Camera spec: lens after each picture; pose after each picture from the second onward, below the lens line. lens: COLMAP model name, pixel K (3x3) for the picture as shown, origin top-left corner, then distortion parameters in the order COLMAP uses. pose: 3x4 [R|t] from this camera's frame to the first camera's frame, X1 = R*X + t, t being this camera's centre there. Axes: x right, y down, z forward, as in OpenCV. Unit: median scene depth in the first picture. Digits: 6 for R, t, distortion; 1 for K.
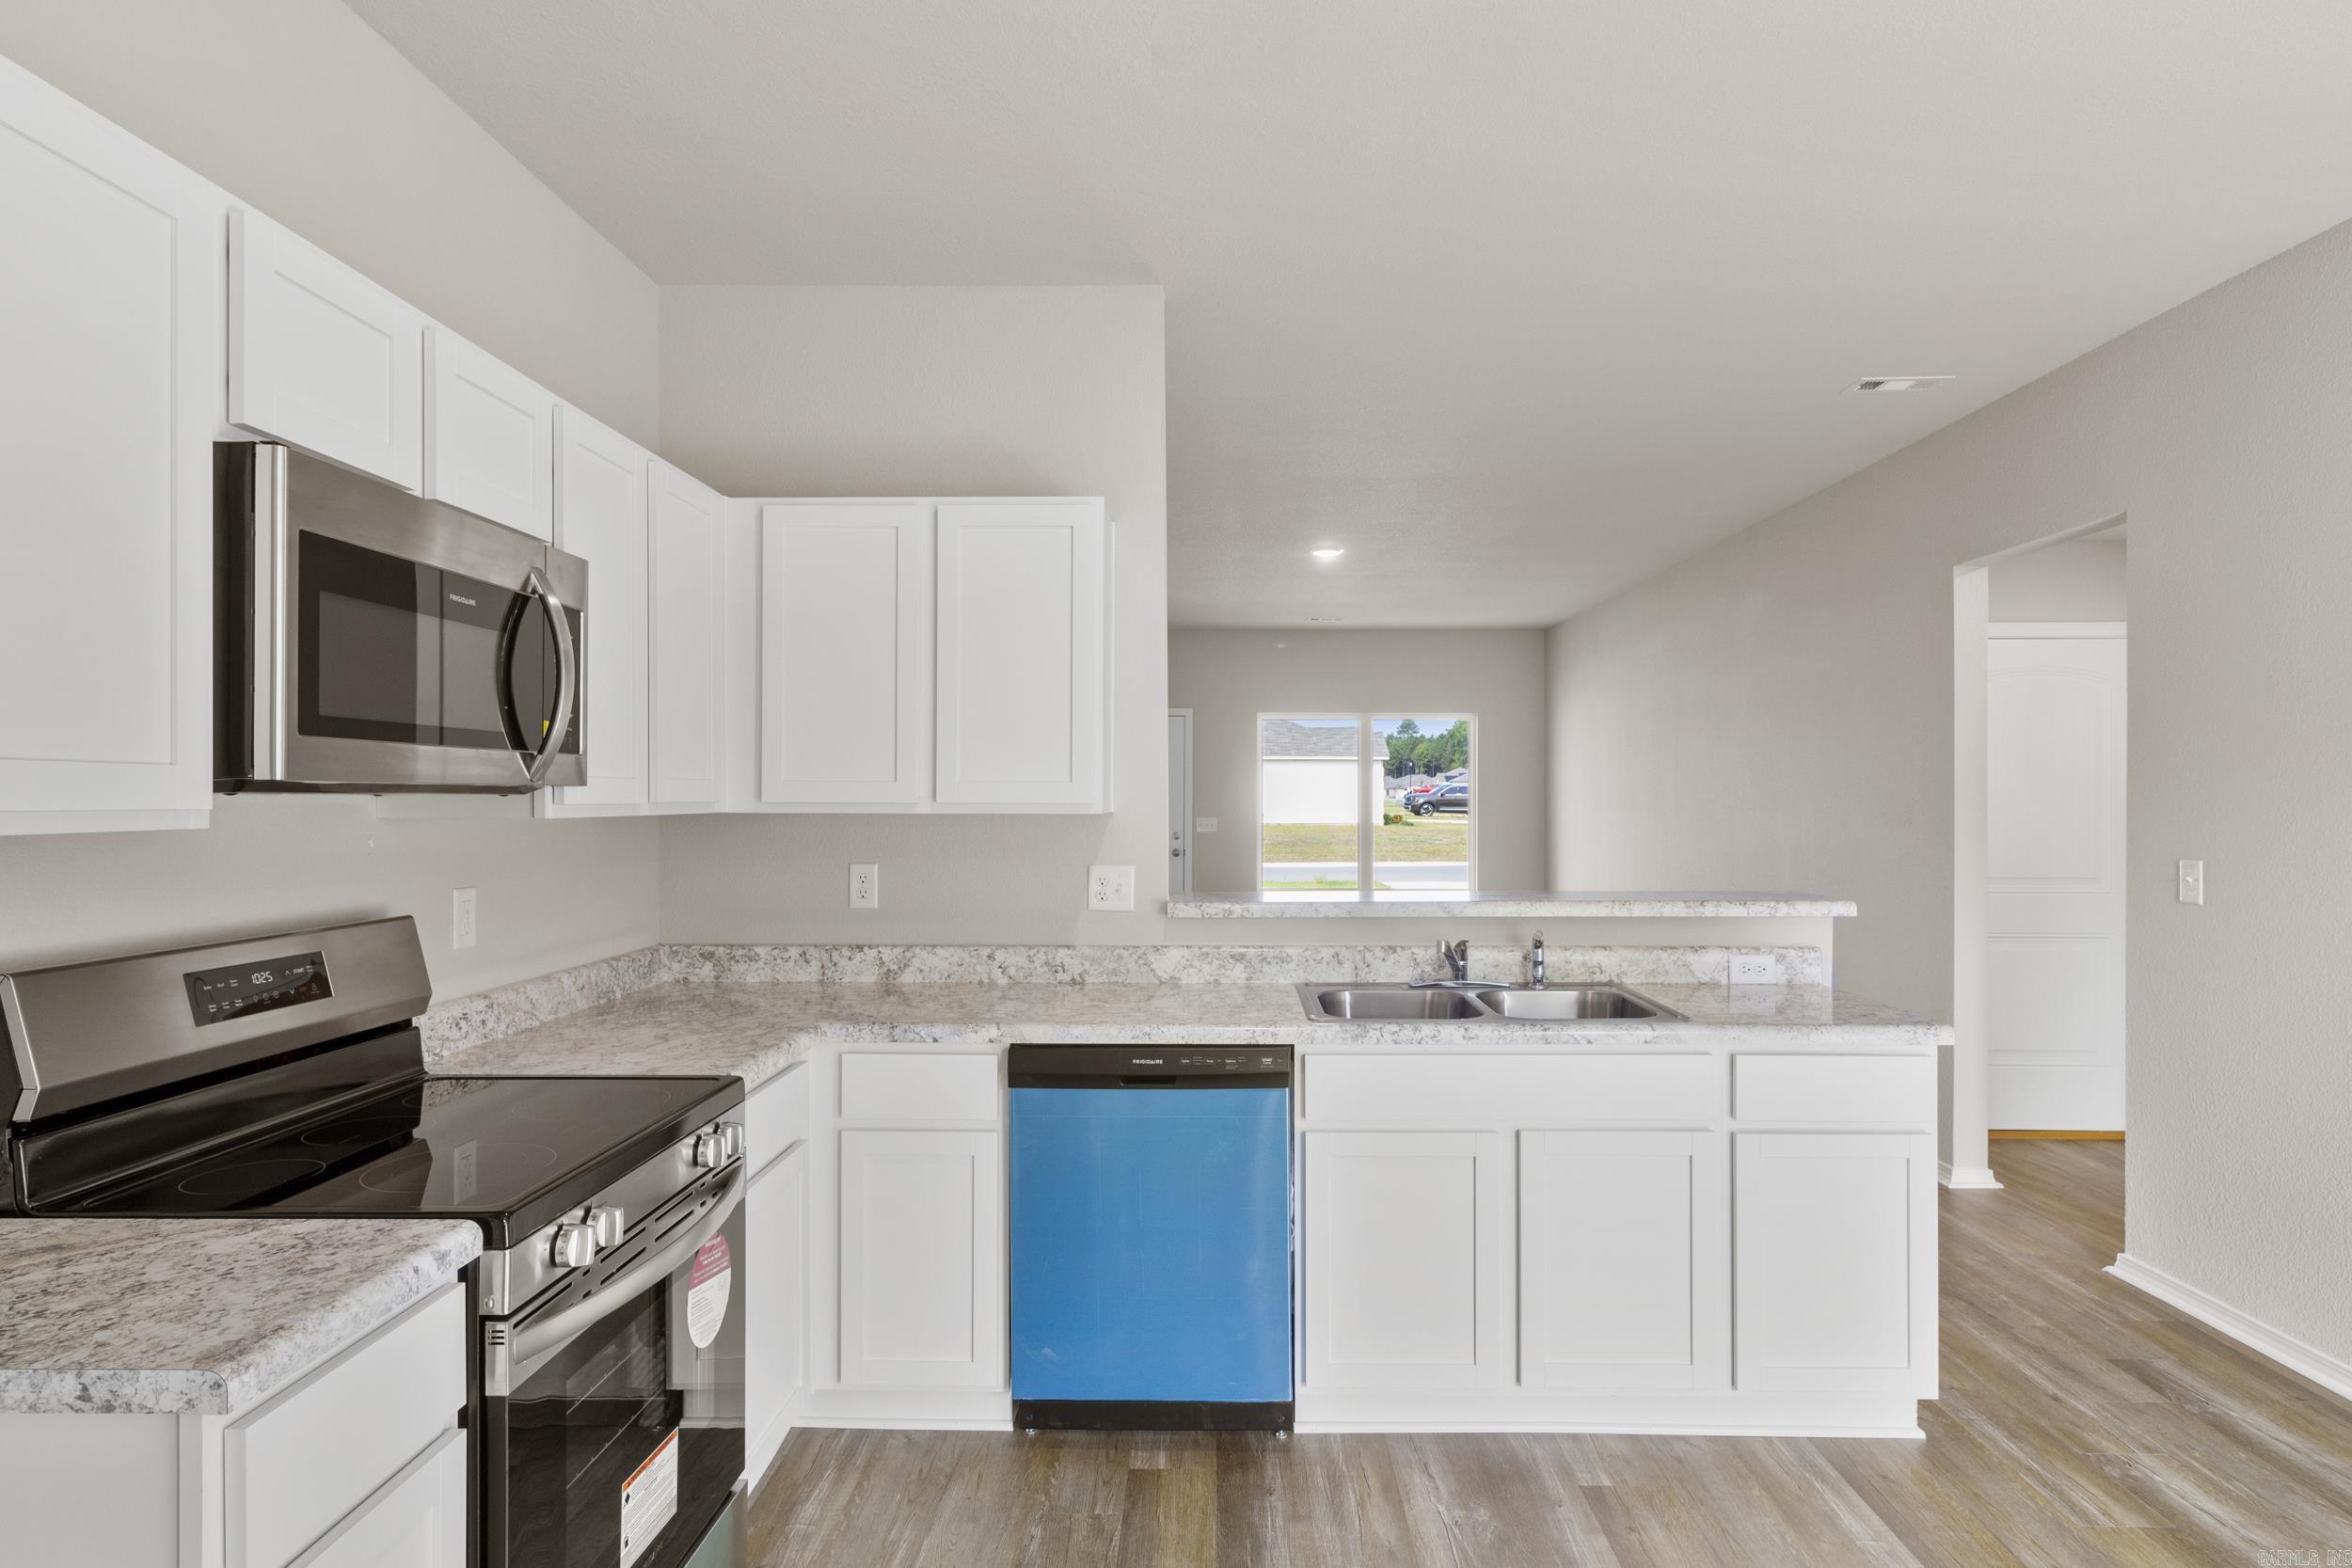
lens RADIAL K [[1280.4, 0, 1192.0], [0, 1280.4, 792.2], [0, 0, 1]] dist [0.013380, -0.004616]
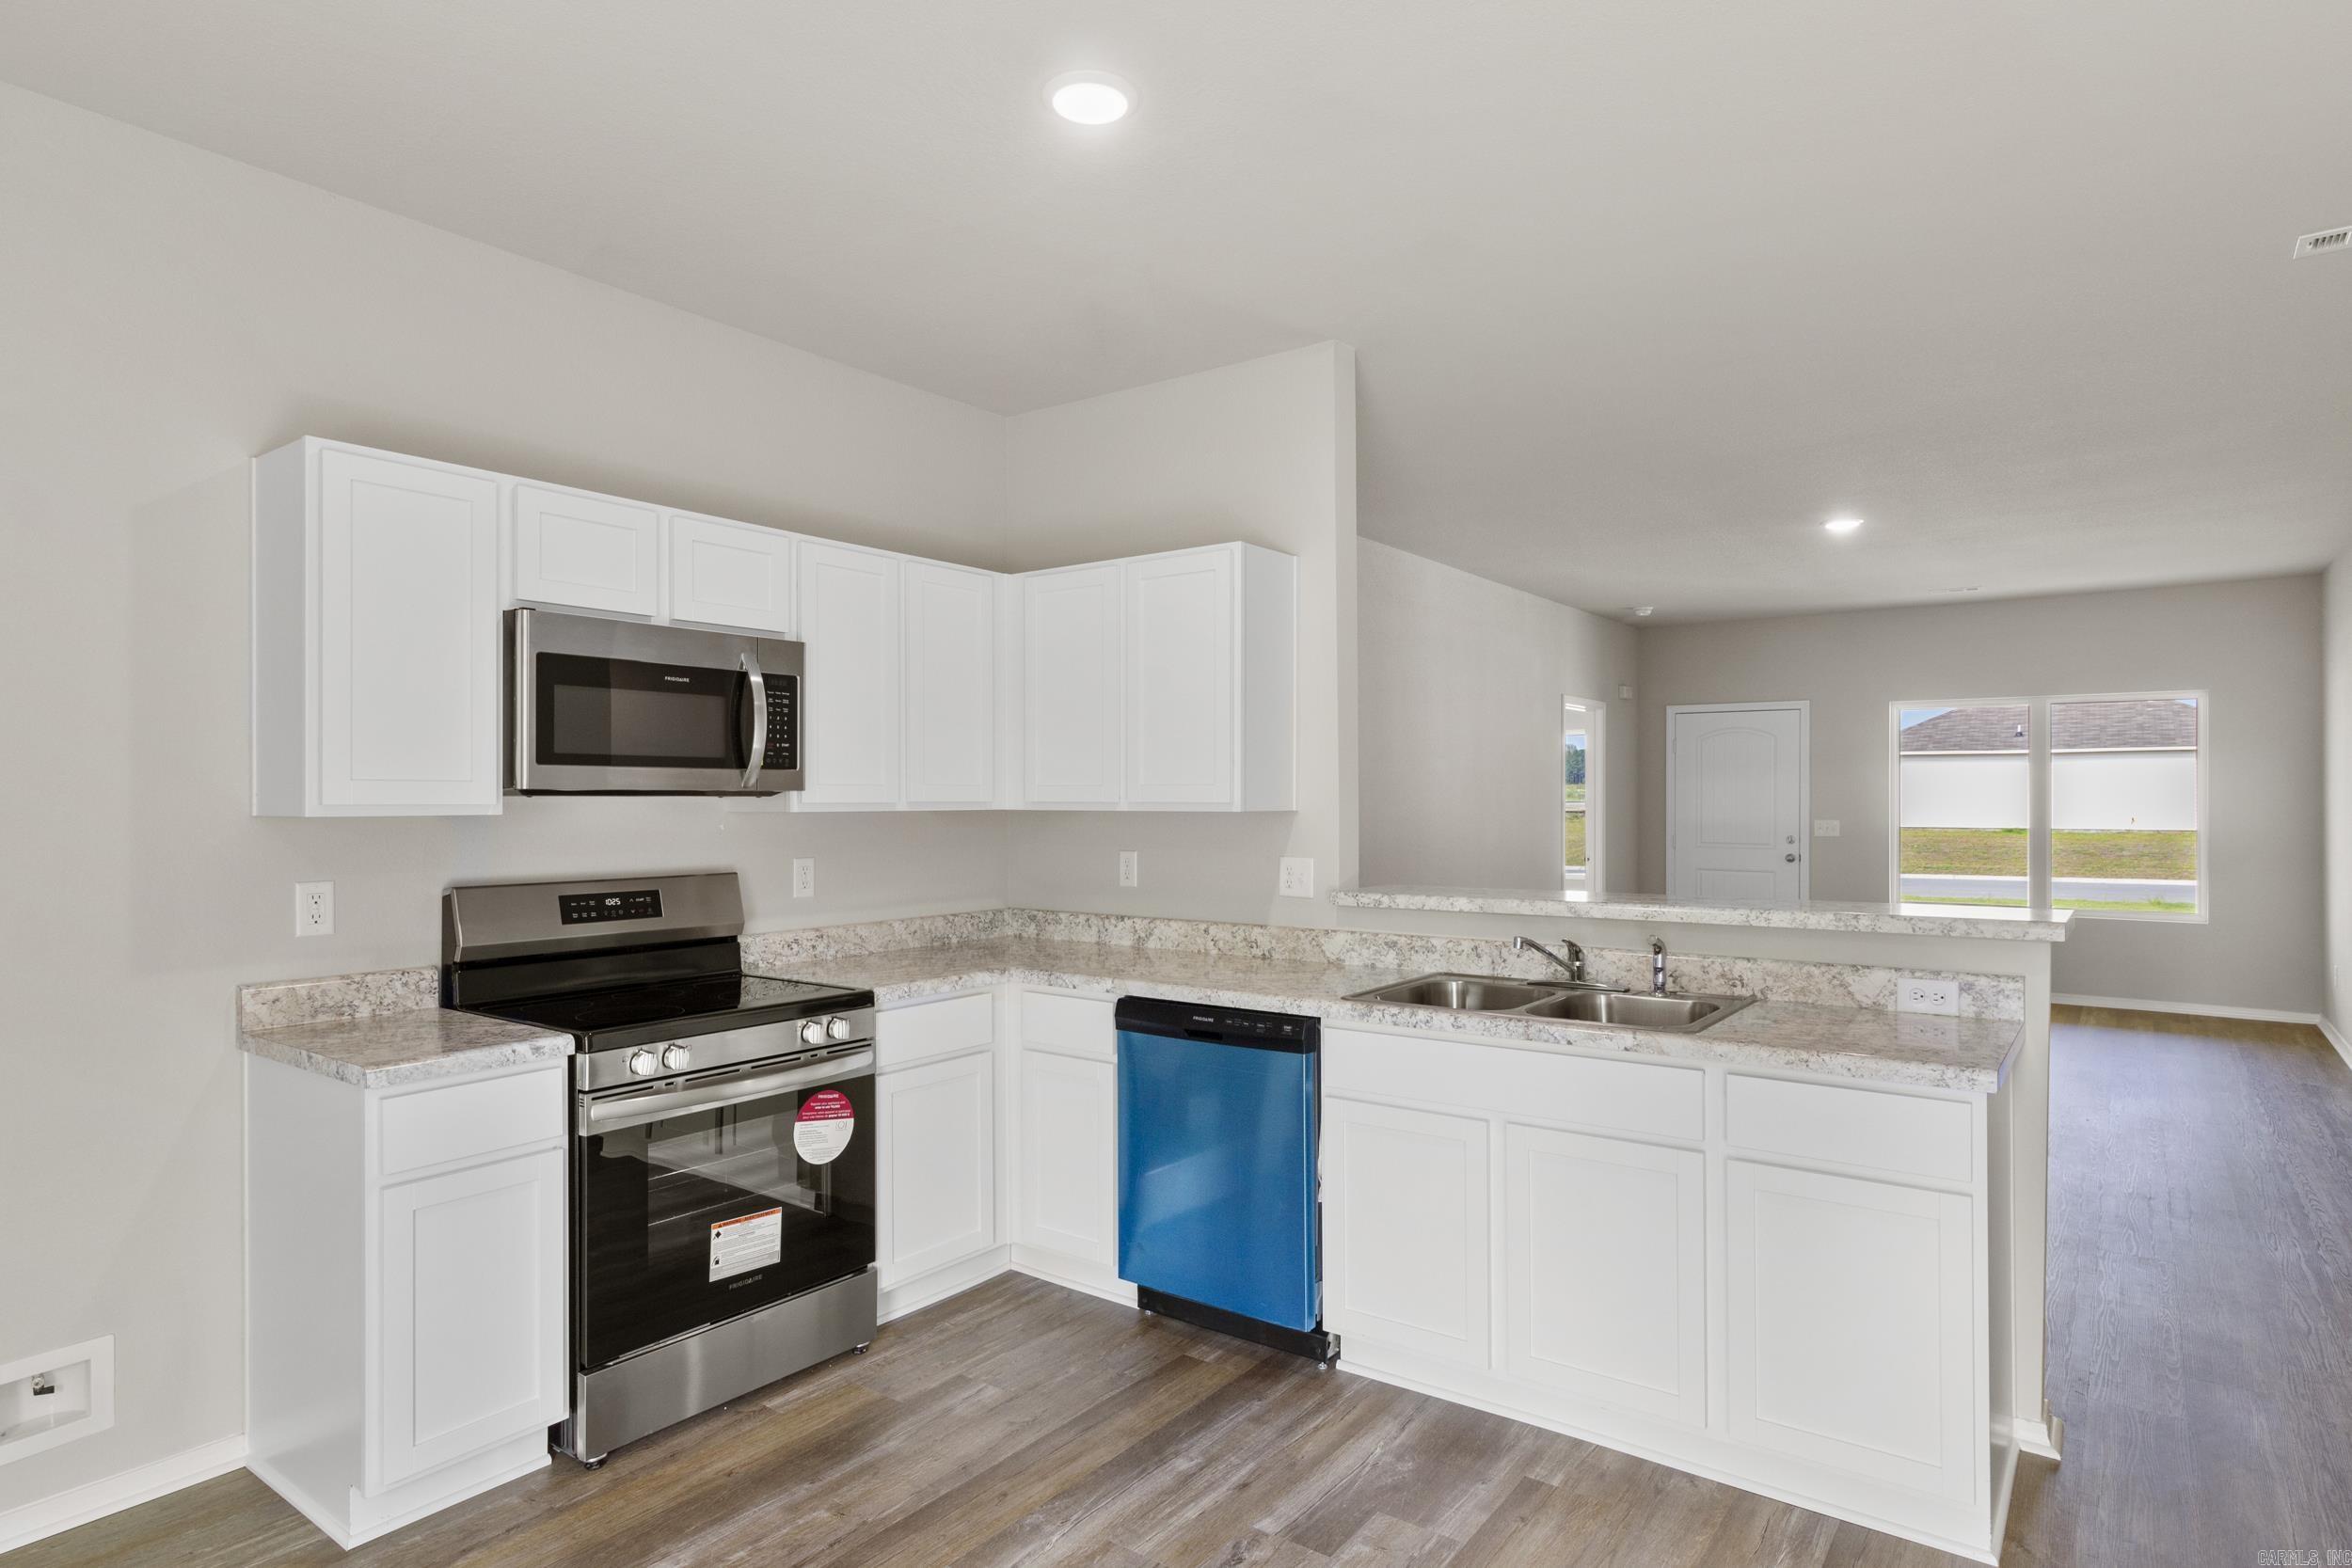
lens RADIAL K [[1280.4, 0, 1197.8], [0, 1280.4, 794.9], [0, 0, 1]] dist [0.013380, -0.004616]
pose [[0.816466, -0.004098, -0.577378, 0.623983], [0.004375, 0.999990, -0.000911, 0.003005], [0.577376, -0.001782, 0.816476, 0.024770]]
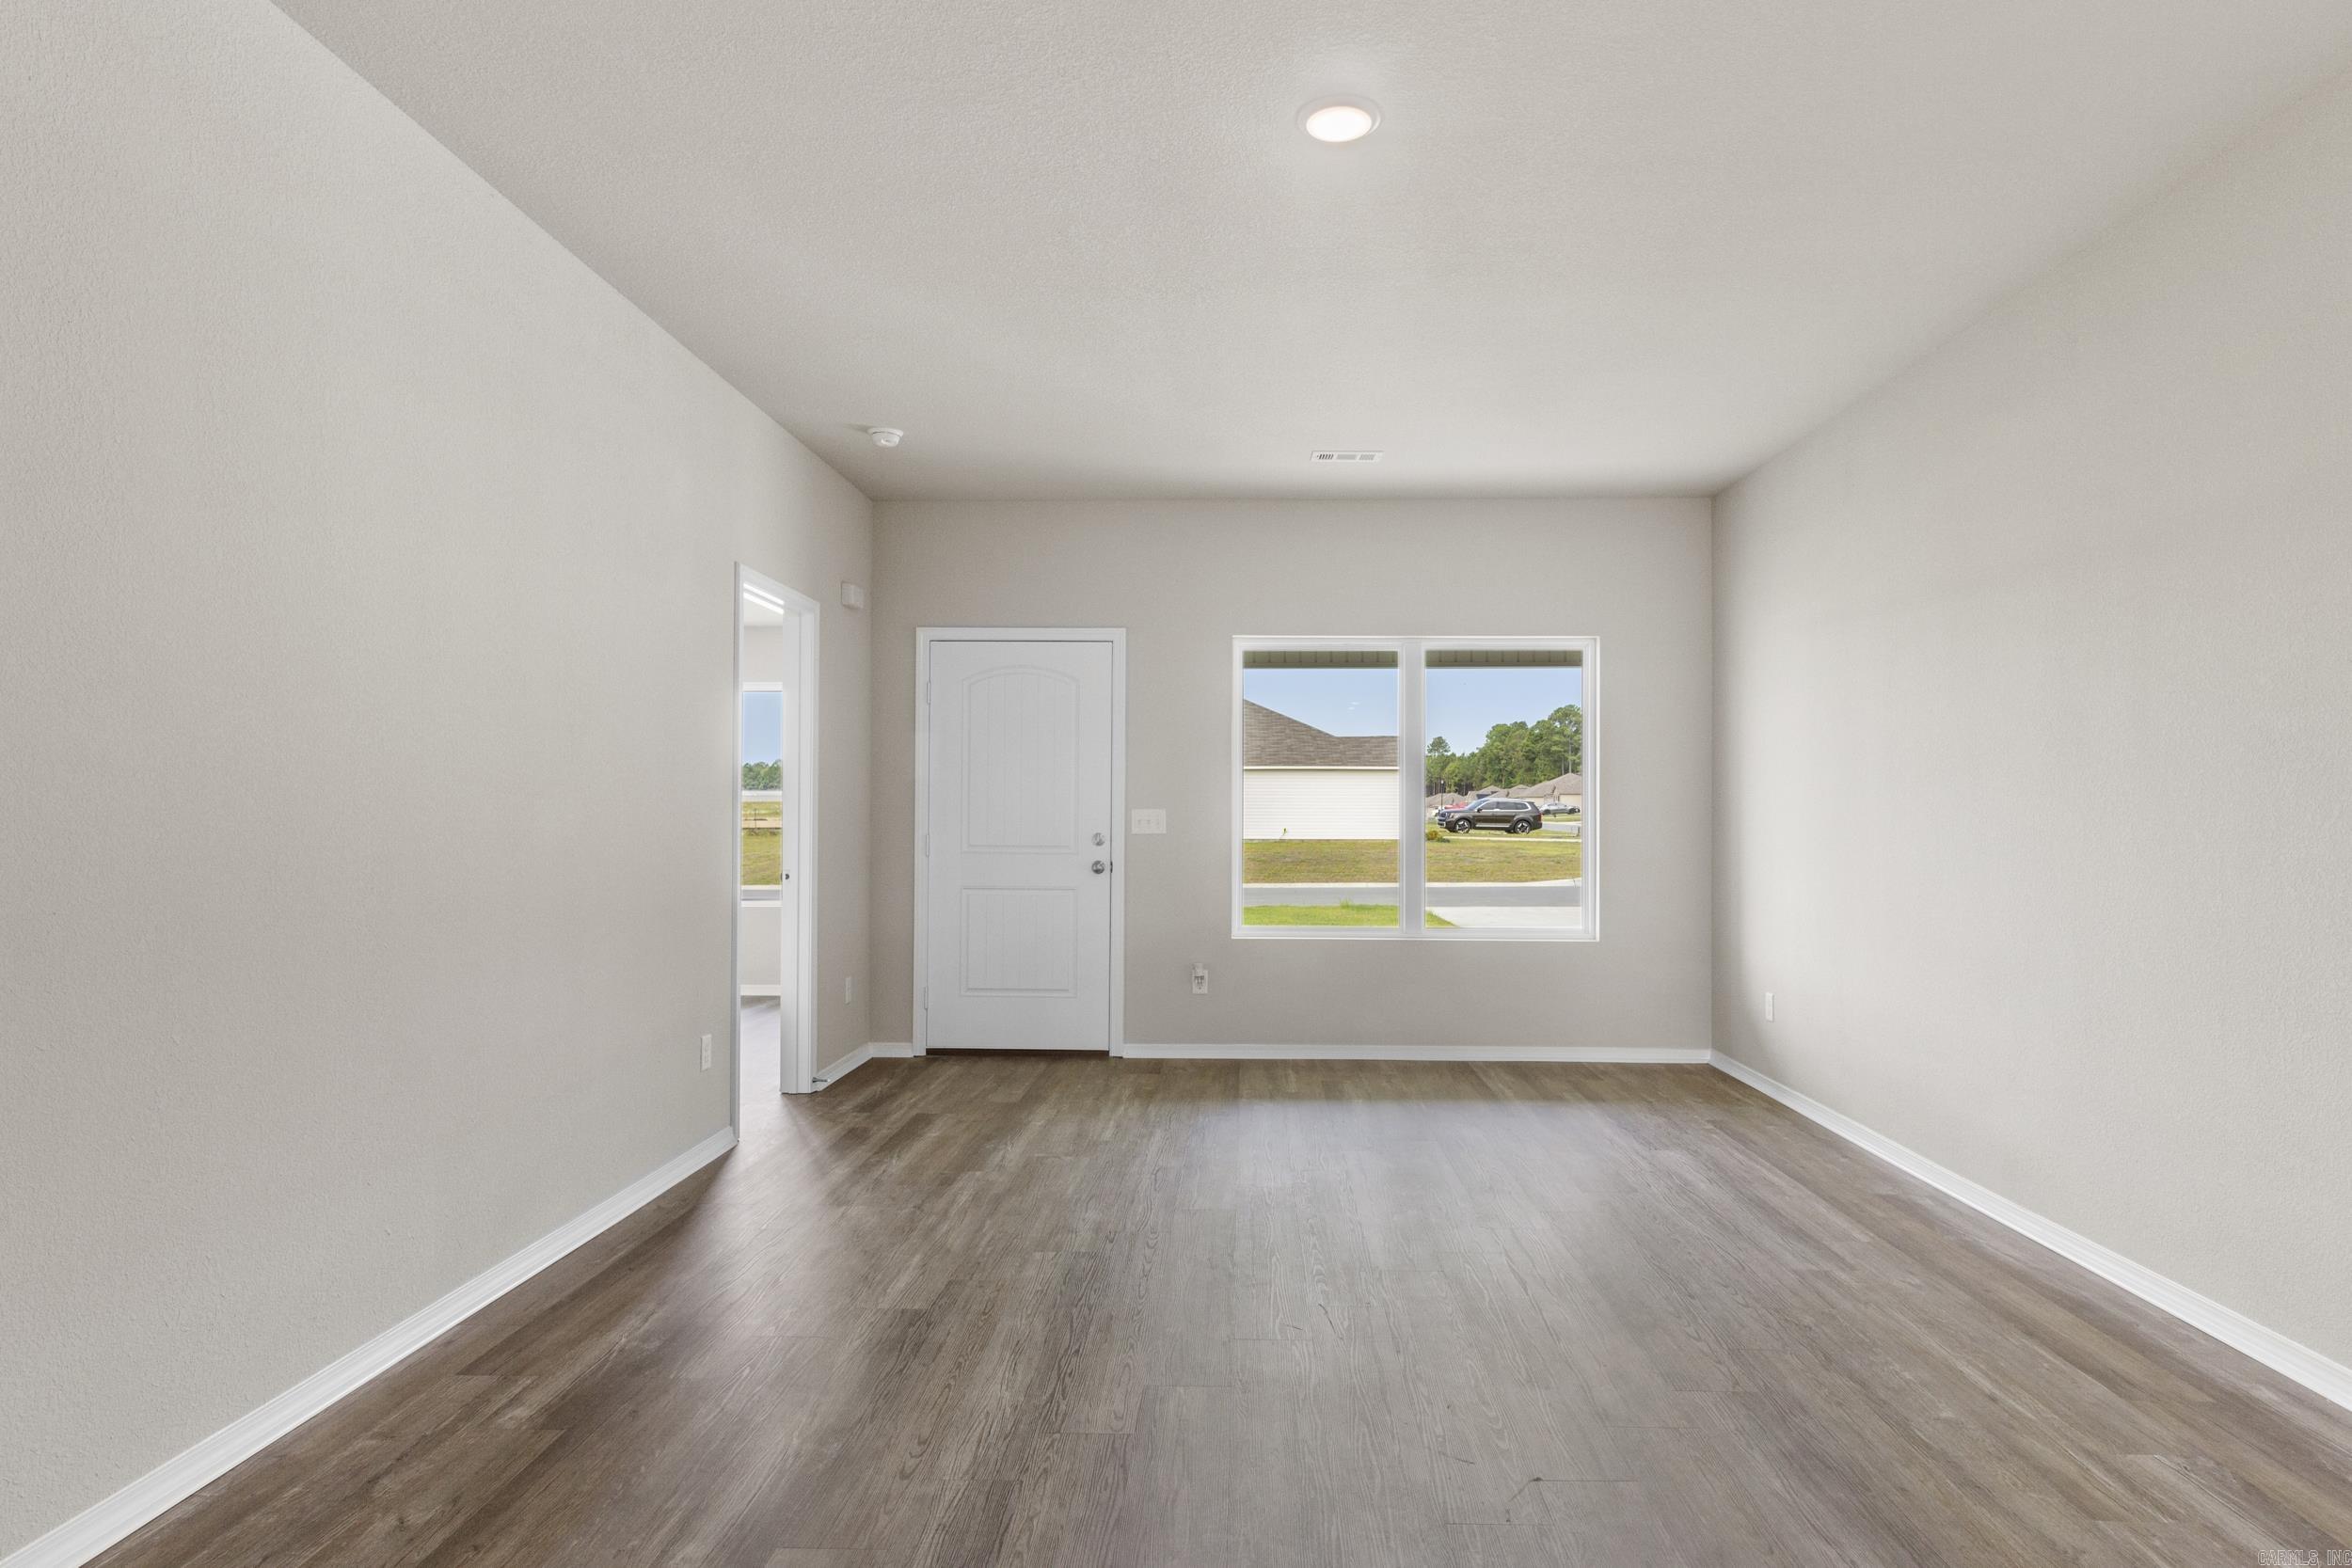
lens RADIAL K [[1280.4, 0, 1189.5], [0, 1280.4, 799.7], [0, 0, 1]] dist [0.013380, -0.004616]
pose [[0.999690, -0.004342, -0.024519, 0.164149], [0.004082, 0.999935, -0.010638, 0.079106], [0.024563, 0.010534, 0.999643, 1.456328]]
